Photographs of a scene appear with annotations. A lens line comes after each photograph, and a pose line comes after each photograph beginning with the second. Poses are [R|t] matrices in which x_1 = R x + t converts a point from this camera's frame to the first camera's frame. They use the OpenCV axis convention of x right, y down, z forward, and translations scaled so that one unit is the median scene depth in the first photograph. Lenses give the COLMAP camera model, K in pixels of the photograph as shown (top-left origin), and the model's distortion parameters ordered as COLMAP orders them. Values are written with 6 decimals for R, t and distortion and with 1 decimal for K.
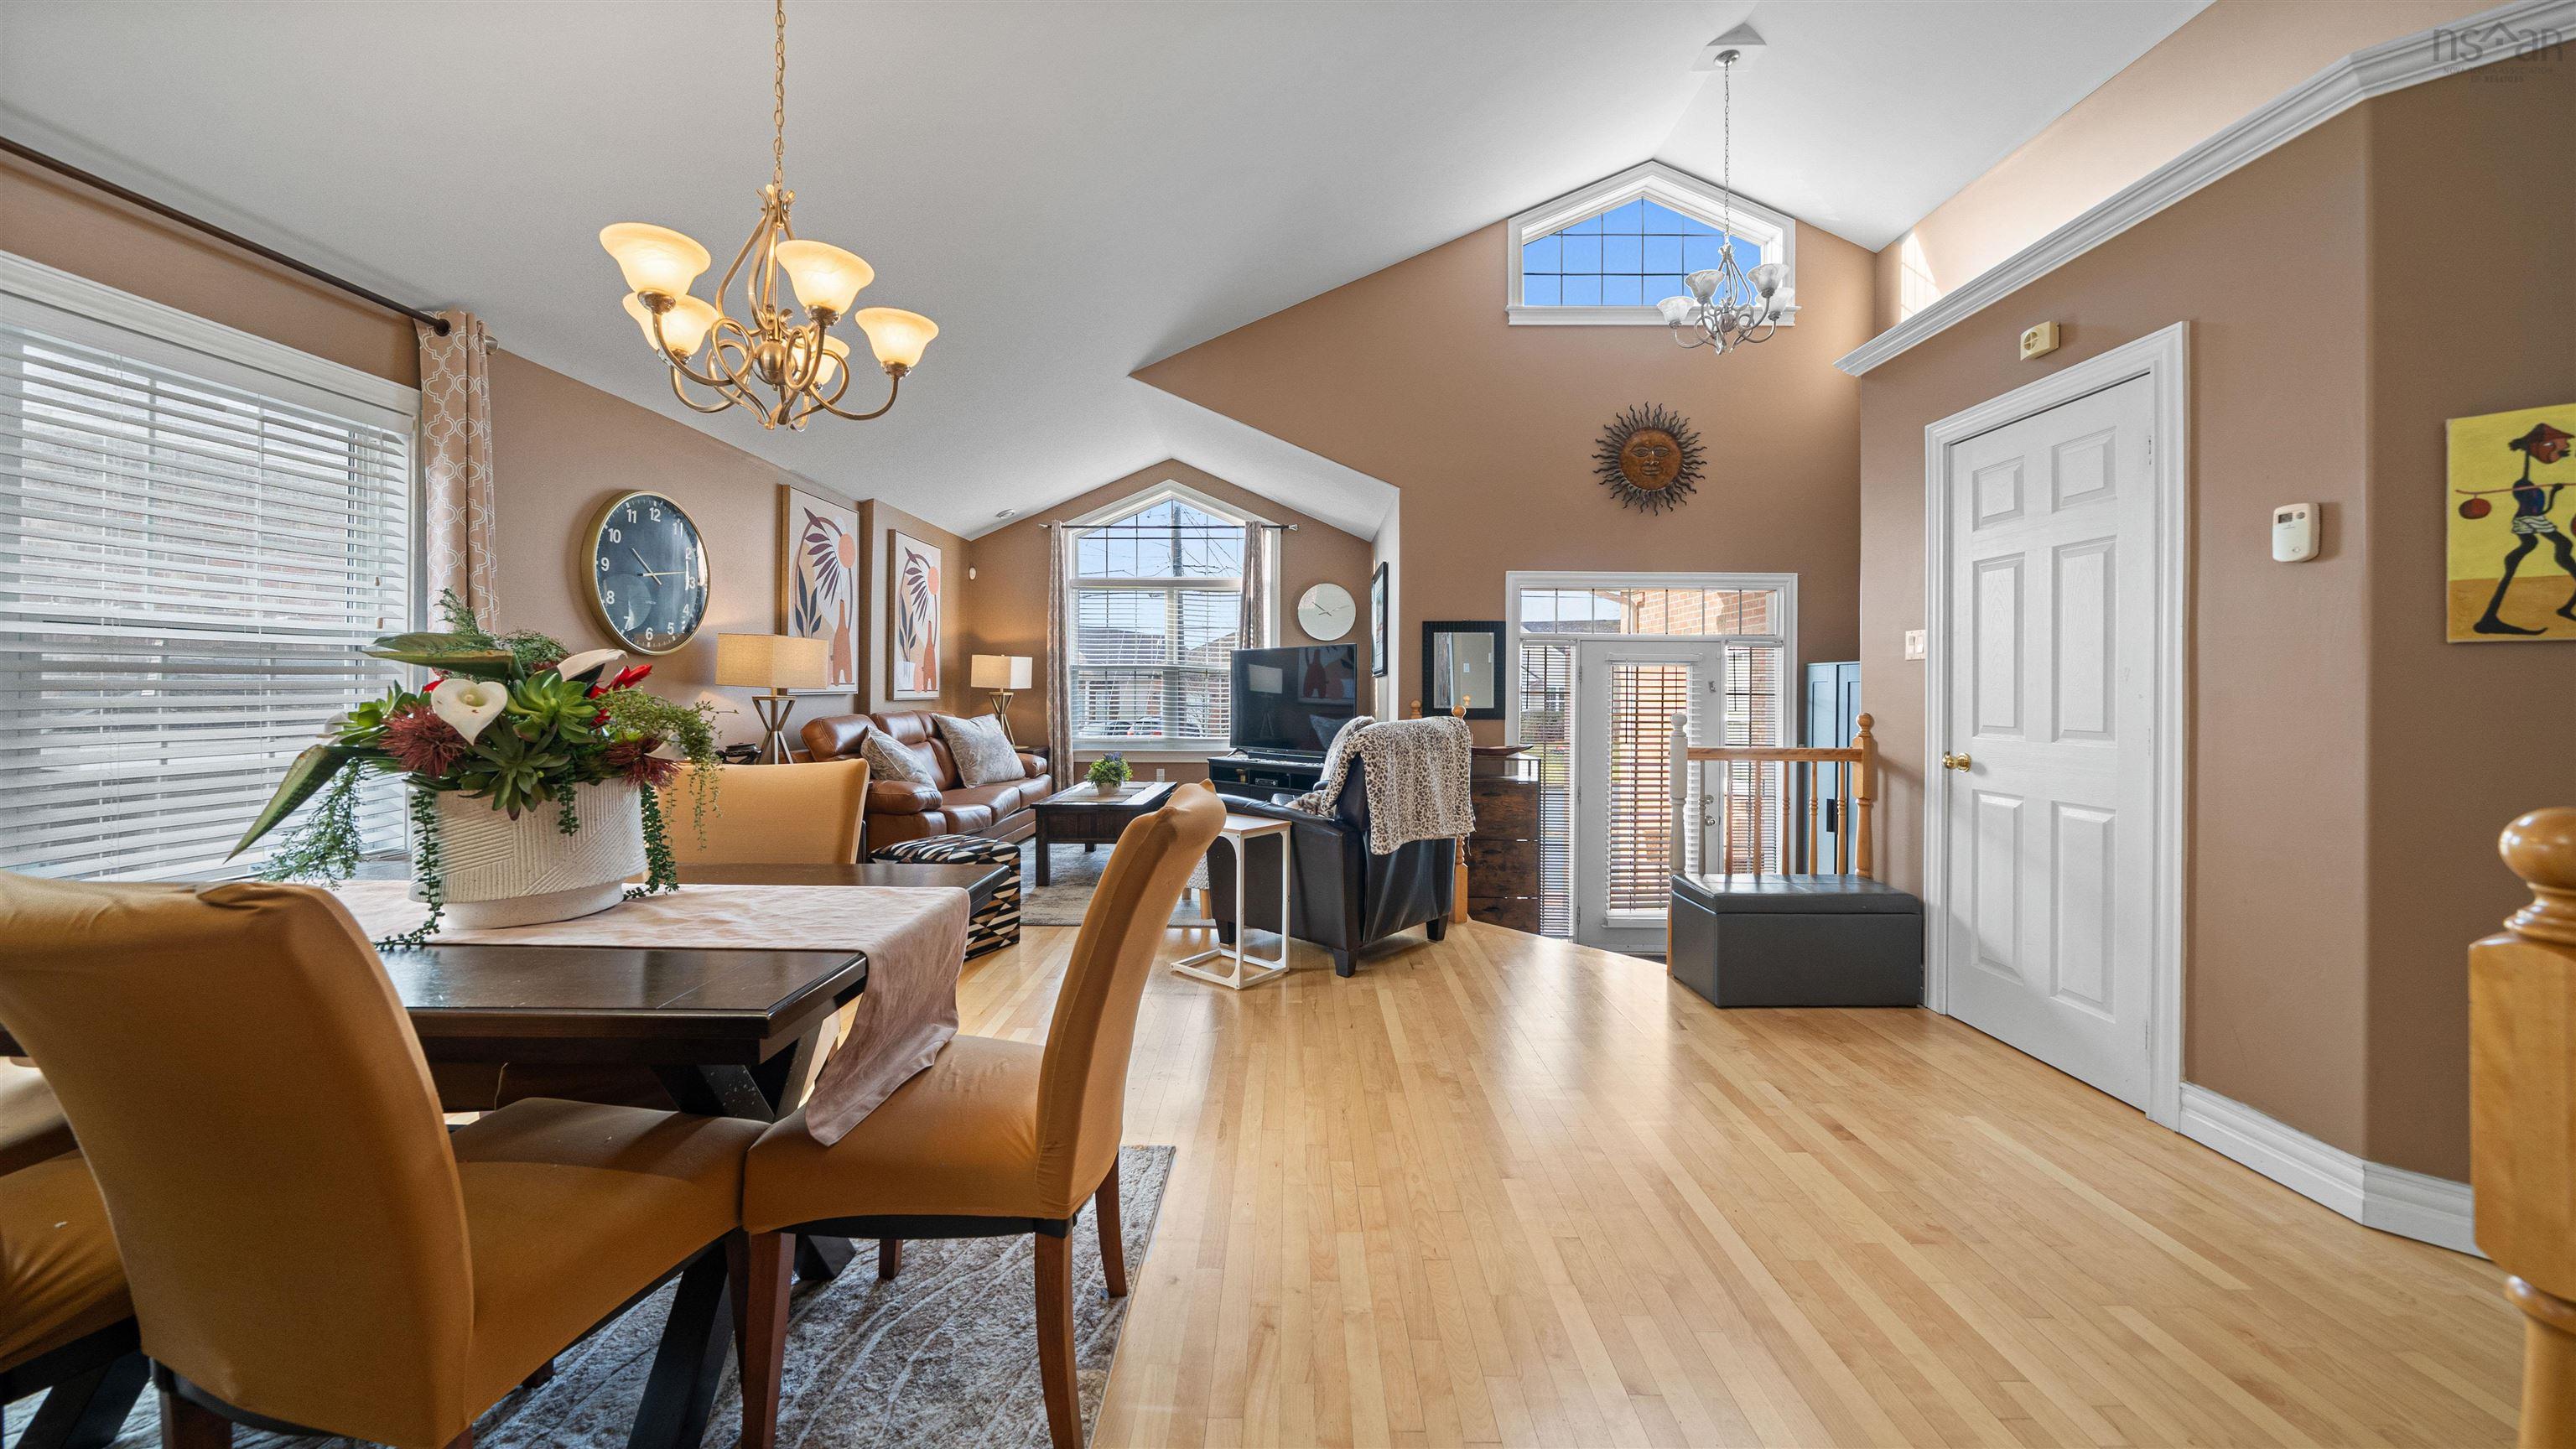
lens RADIAL K [[899.0, 0, 1287.8], [0, 899.0, 688.6], [0, 0, 1]] dist [-0.004741, -0.000108]
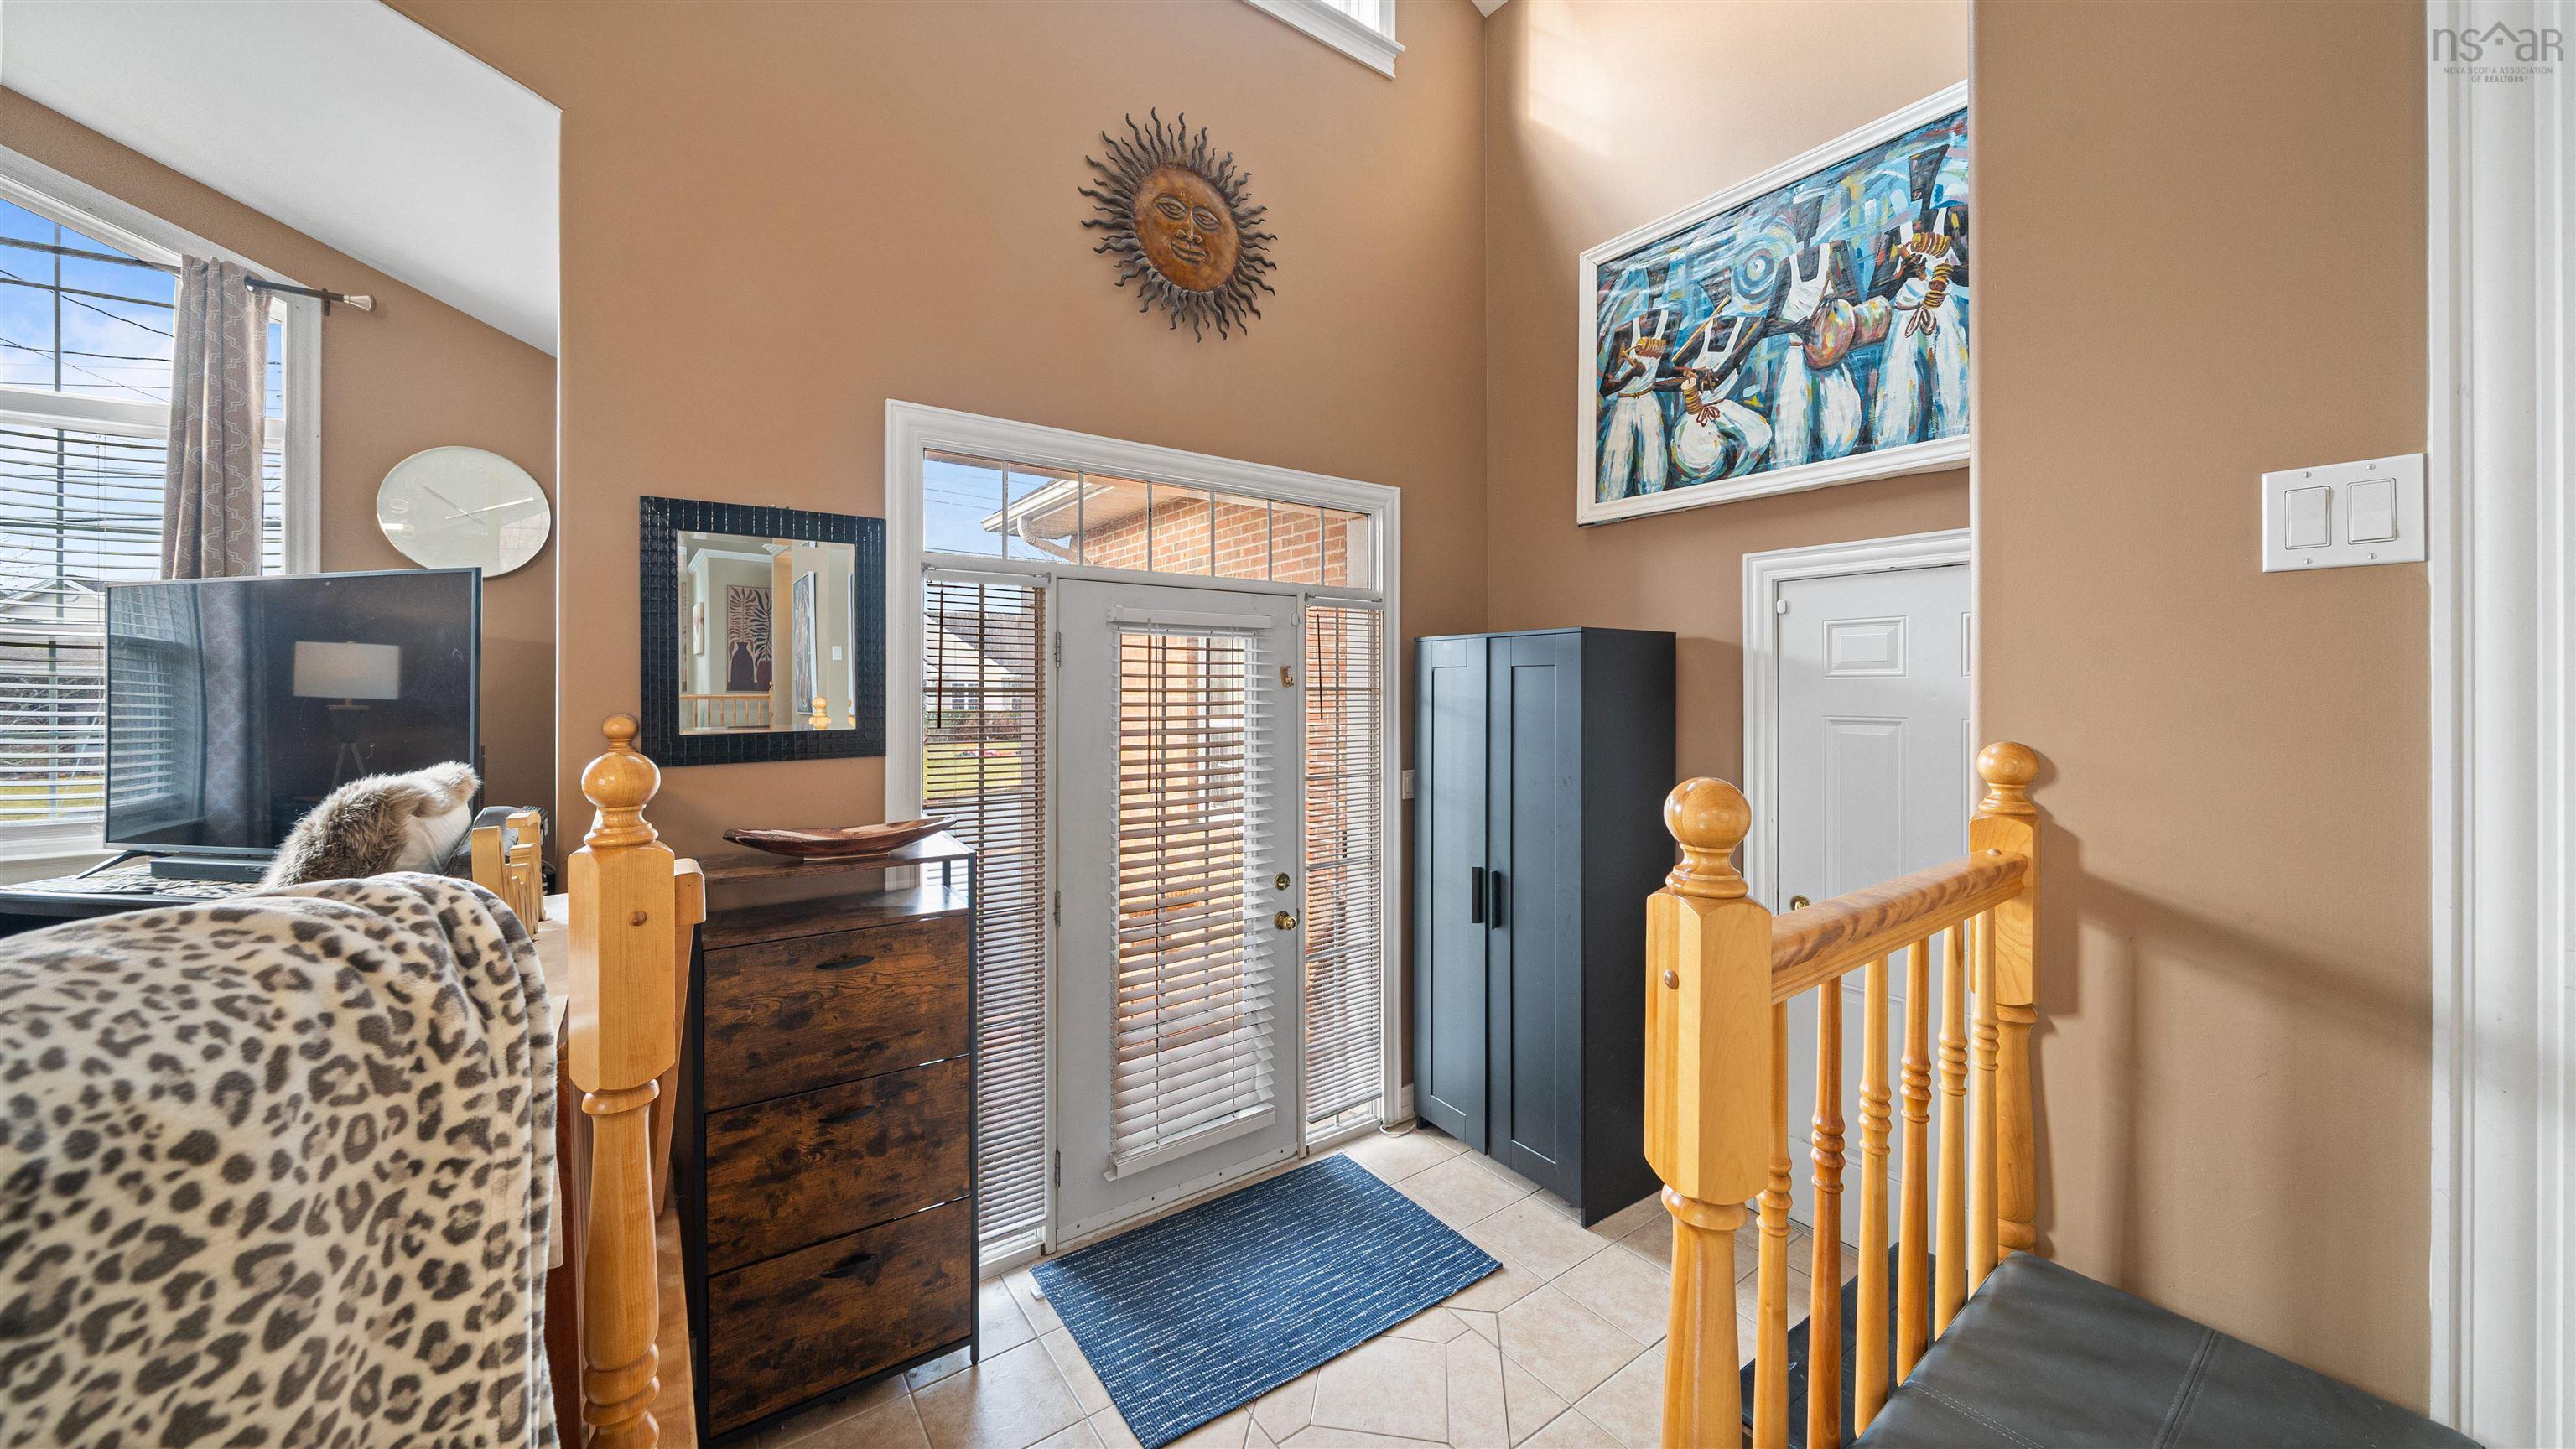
lens RADIAL K [[899.0, 0, 1287.8], [0, 899.0, 688.6], [0, 0, 1]] dist [-0.004741, -0.000108]
pose [[0.803092, -0.007228, 0.595811, 0.140977], [0.004893, 0.999973, 0.005536, 0.002039], [-0.595835, -0.001531, 0.803106, 0.543380]]
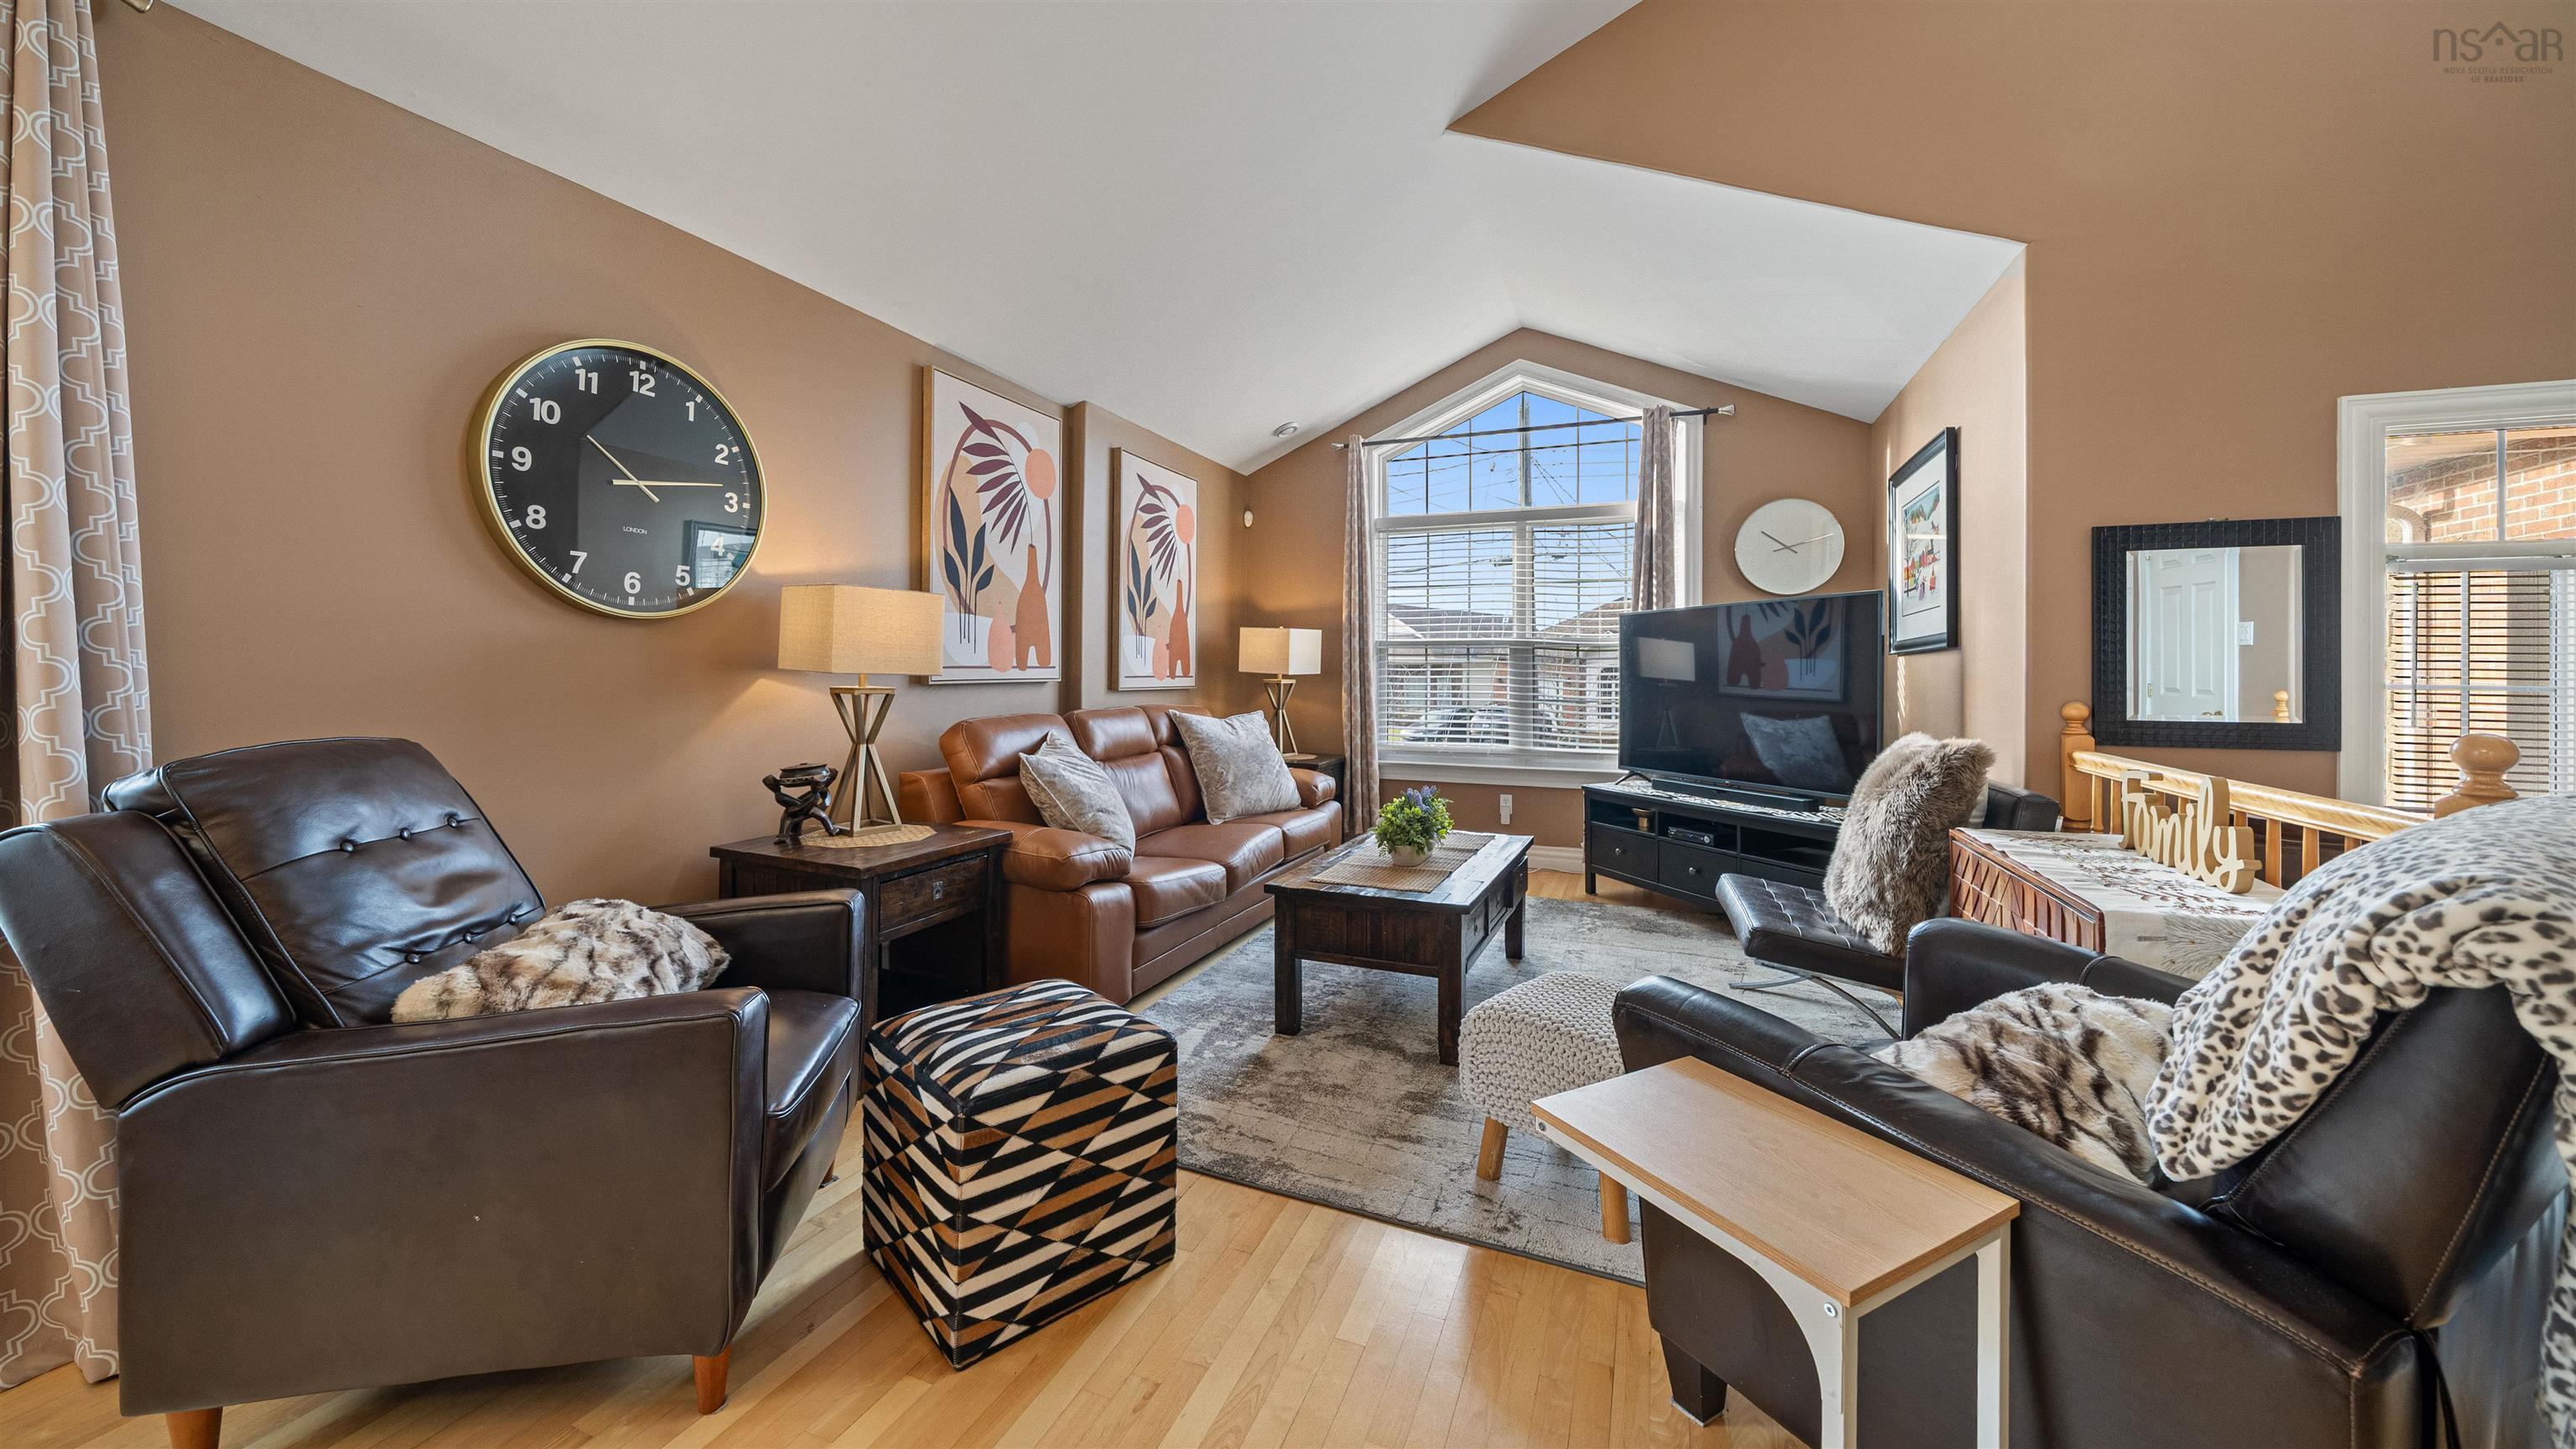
lens RADIAL K [[922.7, 0, 1286.1], [0, 922.7, 668.5], [0, 0, 1]] dist [-0.005392, -0.000090]
pose [[0.930405, -0.000810, -0.366533, -0.057811], [-0.000952, 0.999989, -0.004626, -0.001225], [0.366532, 0.004653, 0.930394, 0.413930]]
